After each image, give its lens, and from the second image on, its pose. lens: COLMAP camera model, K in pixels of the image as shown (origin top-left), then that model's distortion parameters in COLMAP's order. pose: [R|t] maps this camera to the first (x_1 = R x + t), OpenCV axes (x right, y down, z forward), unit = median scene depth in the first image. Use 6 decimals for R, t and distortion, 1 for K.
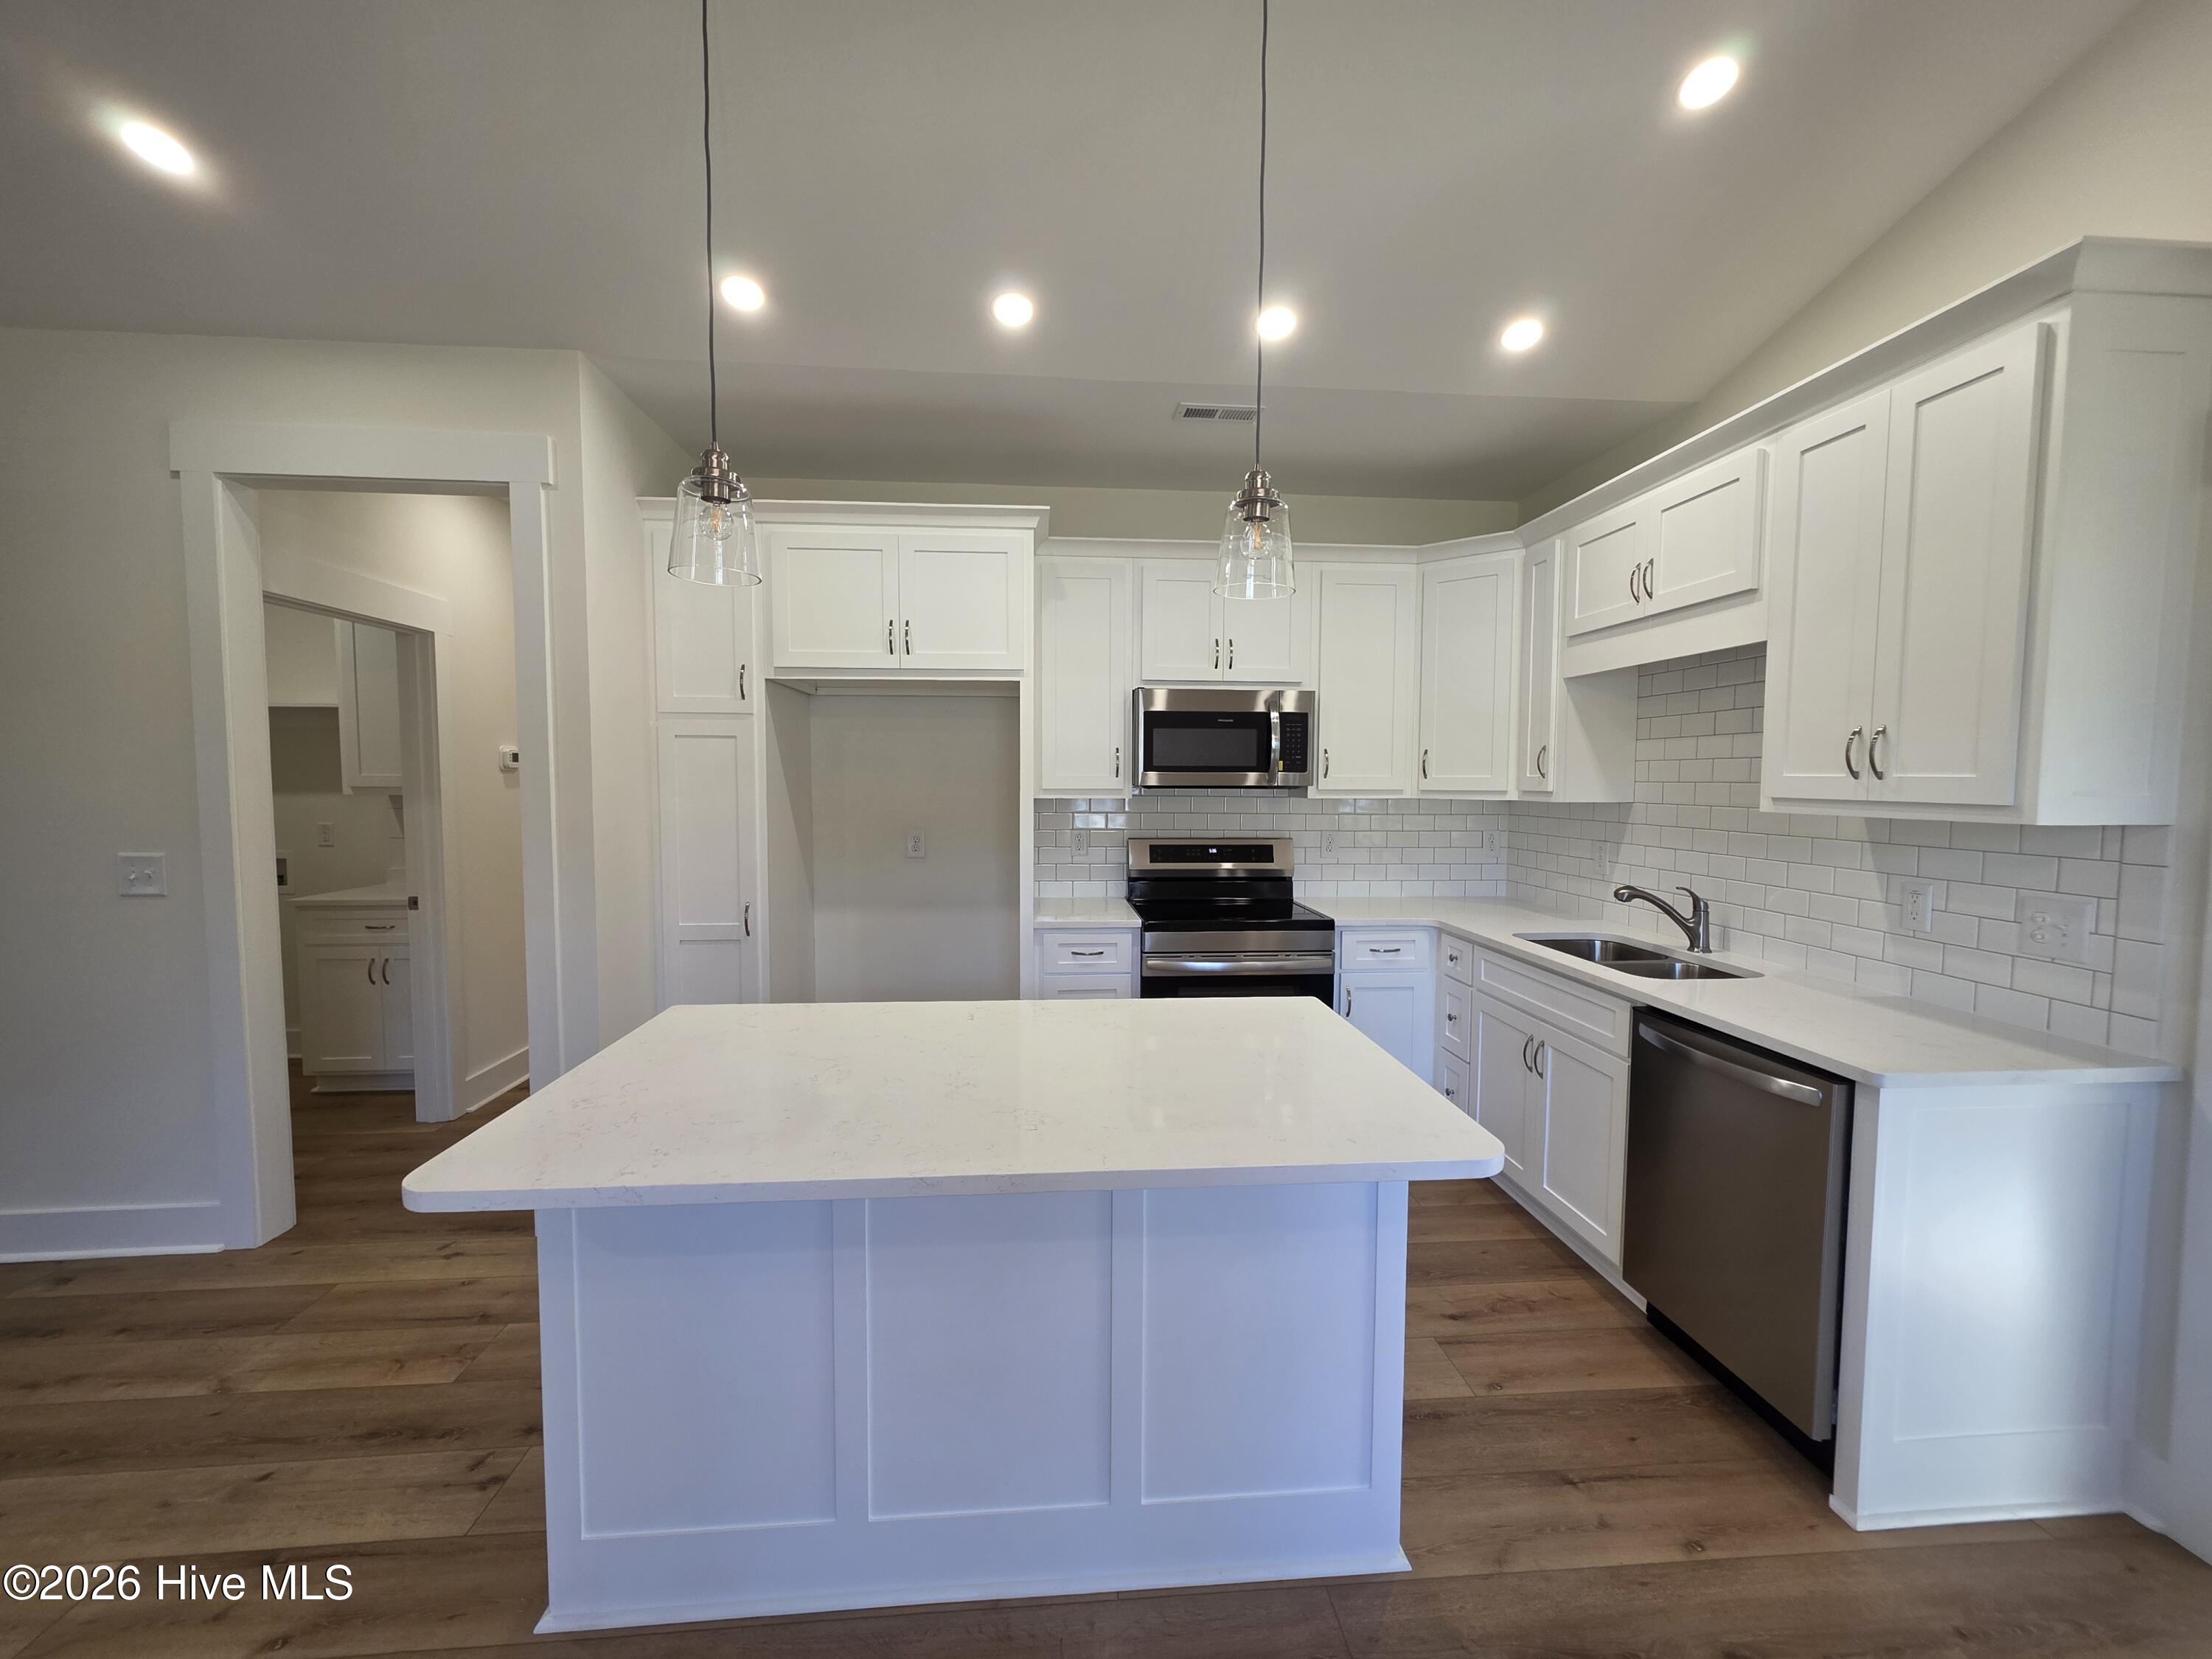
lens RADIAL K [[886.1, 0, 1106.6], [0, 886.1, 831.4], [0, 0, 1]] dist [0.004673, -0.000605]
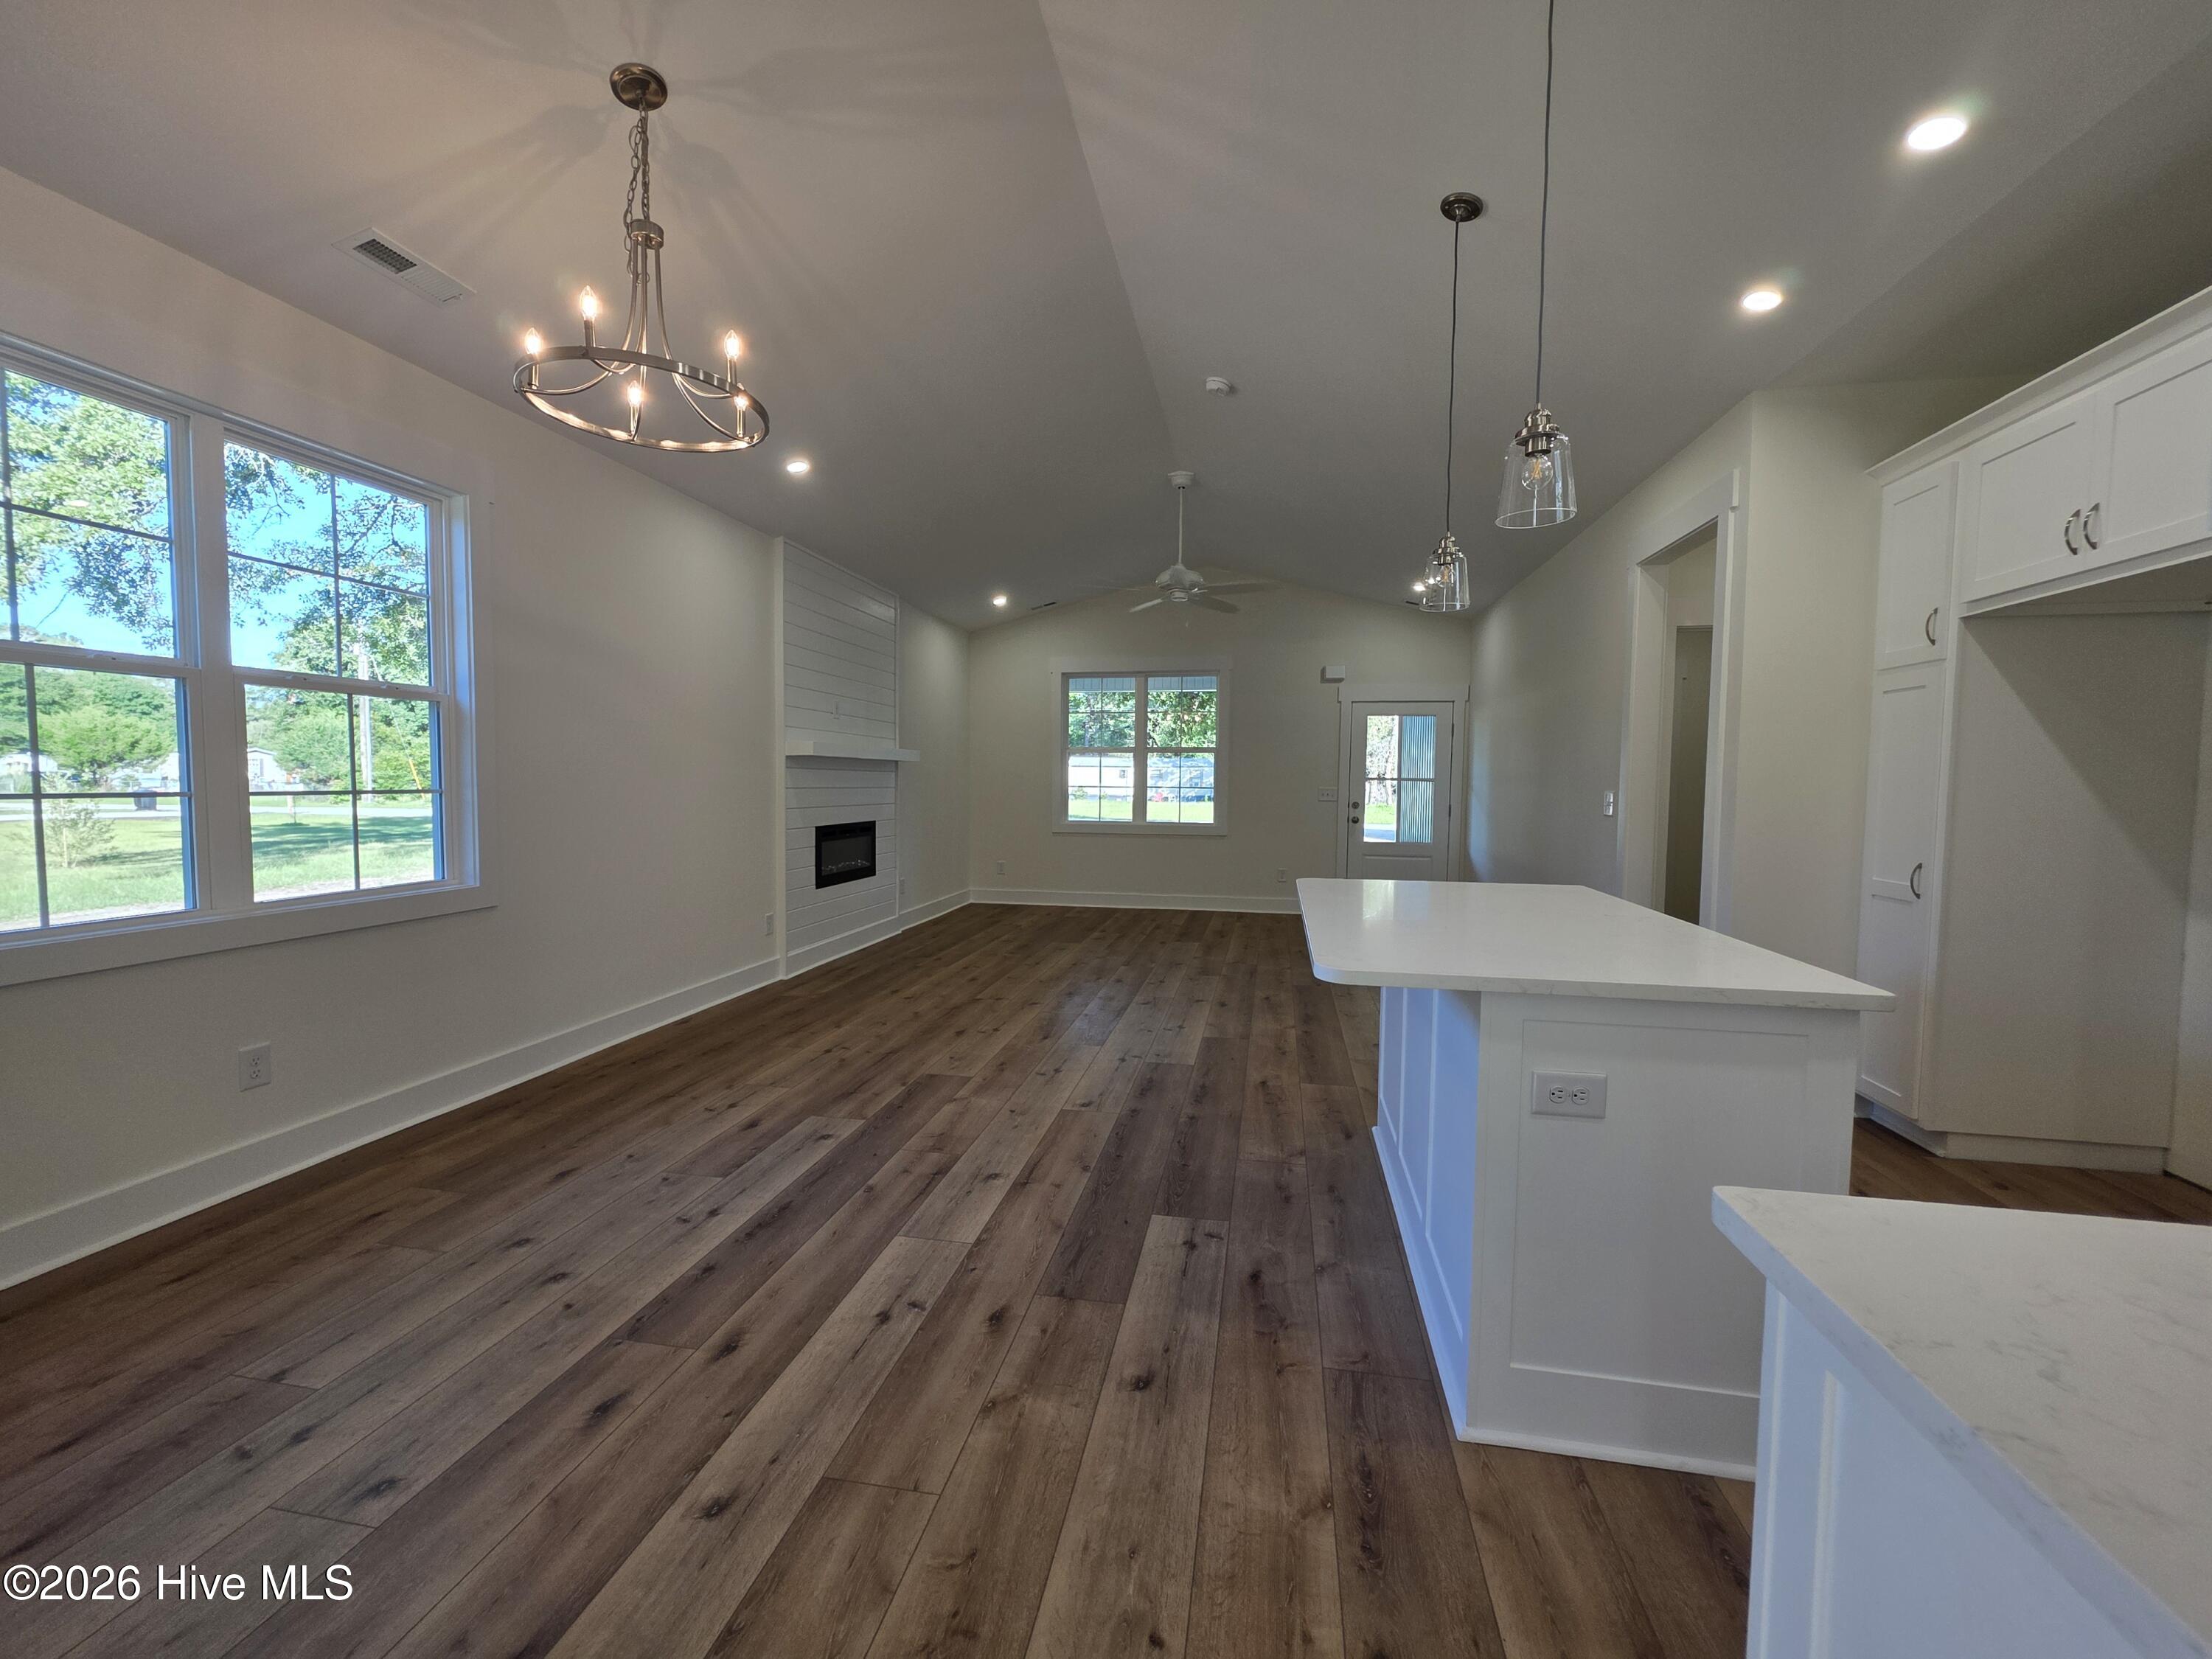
lens RADIAL K [[886.1, 0, 1106.6], [0, 886.1, 831.4], [0, 0, 1]] dist [0.004673, -0.000605]
pose [[-0.269116, 0.048624, -0.961880, 0.848101], [-0.066949, 0.995364, 0.069048, 0.046955], [0.960778, 0.082979, -0.264613, 0.490538]]
